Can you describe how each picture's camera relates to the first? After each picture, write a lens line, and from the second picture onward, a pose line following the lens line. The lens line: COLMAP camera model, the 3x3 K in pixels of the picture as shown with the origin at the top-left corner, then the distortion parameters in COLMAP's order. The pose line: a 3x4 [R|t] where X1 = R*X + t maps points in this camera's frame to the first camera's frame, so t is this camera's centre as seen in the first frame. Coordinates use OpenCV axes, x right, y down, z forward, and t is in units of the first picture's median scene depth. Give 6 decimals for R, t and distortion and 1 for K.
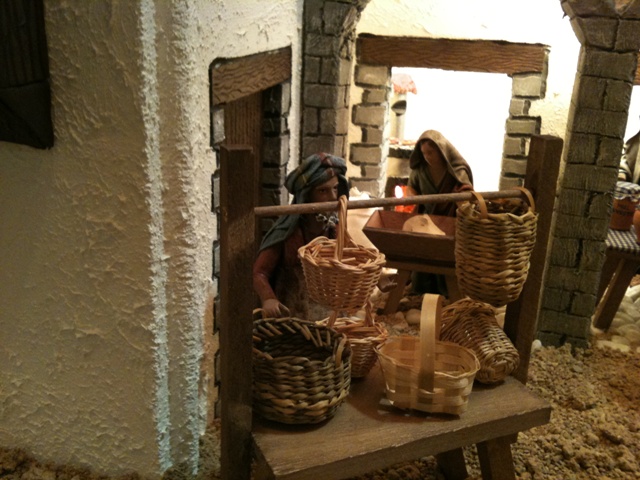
lens RADIAL K [[682.7, 0, 320.0], [0, 682.7, 240.0], [0, 0, 1]] dist [0.150440, -0.427359]
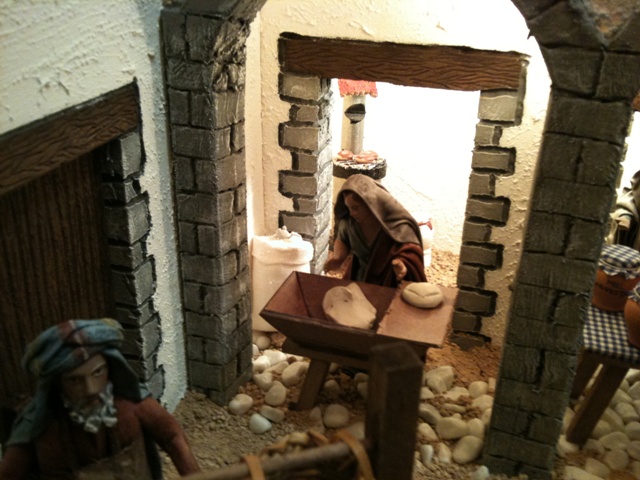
lens RADIAL K [[677.4, 0, 309.8], [0, 677.4, 250.1], [0, 0, 1]] dist [0.115766, -0.336322]
pose [[0.997311, 0.014633, -0.071810, 0.177594], [-0.006586, 0.993795, 0.111035, -0.176076], [0.072989, -0.110263, 0.991219, 0.274395]]
